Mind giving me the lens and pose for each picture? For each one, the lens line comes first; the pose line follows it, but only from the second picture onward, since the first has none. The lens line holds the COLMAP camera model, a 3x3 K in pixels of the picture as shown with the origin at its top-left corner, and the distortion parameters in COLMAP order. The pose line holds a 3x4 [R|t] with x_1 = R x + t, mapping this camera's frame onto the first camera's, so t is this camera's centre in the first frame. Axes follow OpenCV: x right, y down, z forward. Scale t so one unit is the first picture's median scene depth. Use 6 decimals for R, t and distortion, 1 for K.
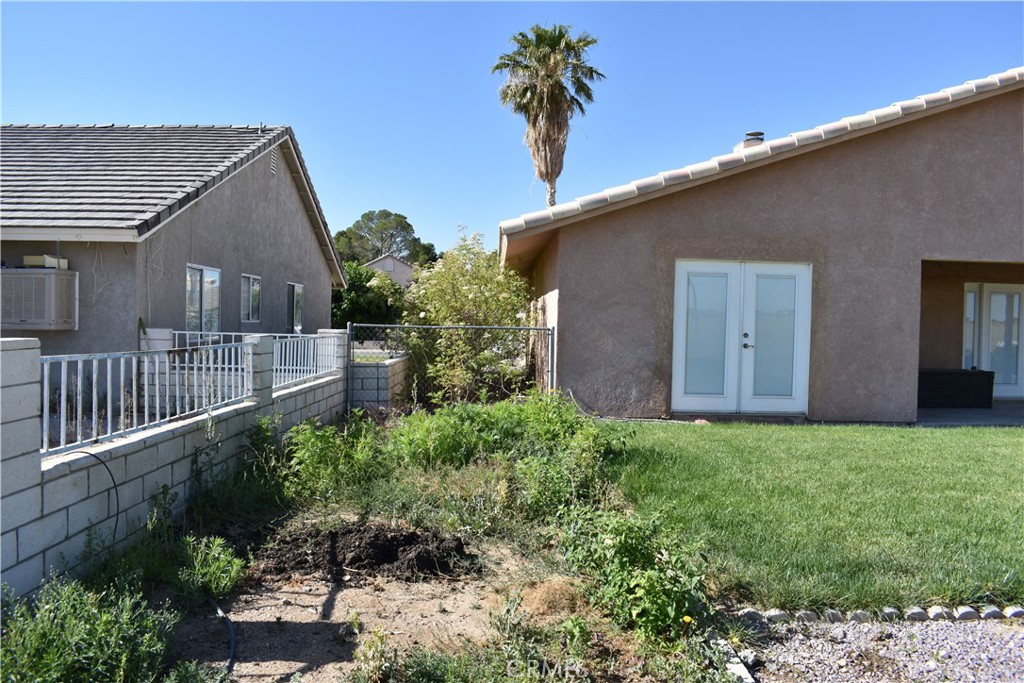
lens RADIAL K [[802.2, 0, 510.8], [0, 802.2, 344.3], [0, 0, 1]] dist [-0.093776, 0.014472]
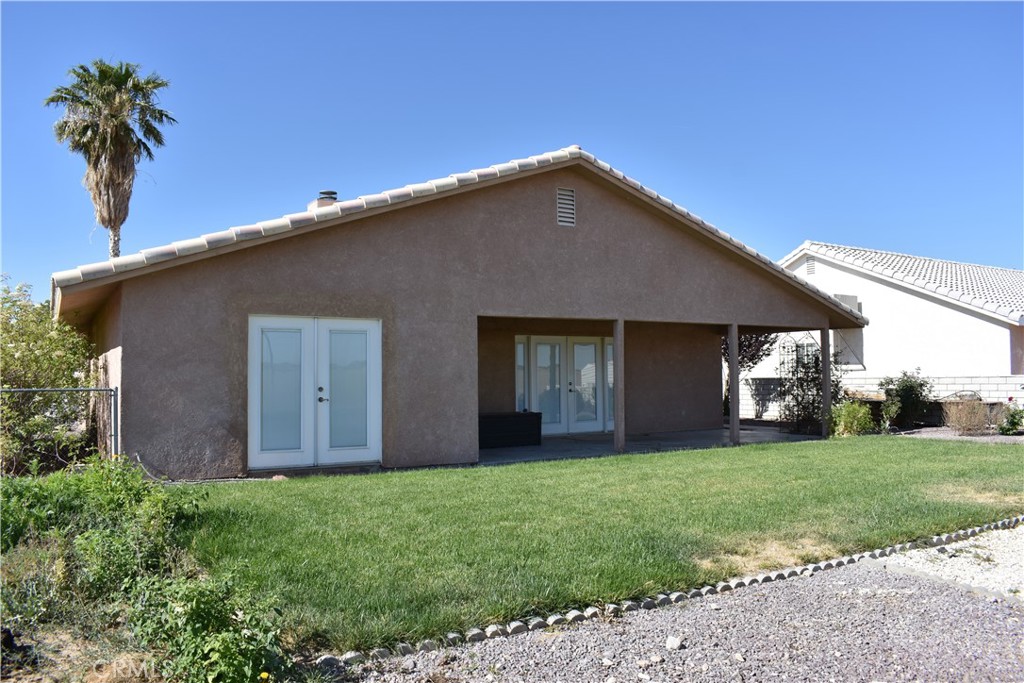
lens RADIAL K [[802.2, 0, 514.2], [0, 802.2, 344.8], [0, 0, 1]] dist [-0.093776, 0.014472]
pose [[0.867448, -0.008397, 0.497457, 0.001979], [0.041327, 0.997618, -0.055225, -0.001507], [-0.495809, 0.068463, 0.865729, -0.015301]]
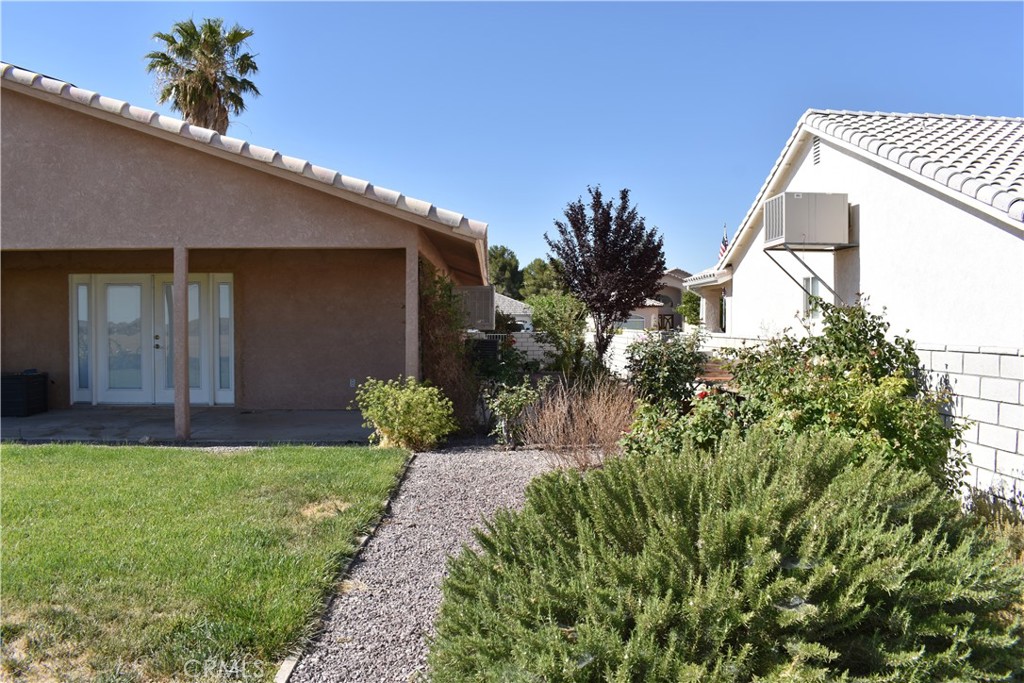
lens RADIAL K [[802.2, 0, 512.6], [0, 802.2, 341.5], [0, 0, 1]] dist [-0.093776, 0.014472]
pose [[0.999679, -0.021693, 0.013101, 1.610206], [0.021758, 0.999752, -0.004843, 0.018177], [-0.012992, 0.005126, 0.999902, 0.164192]]
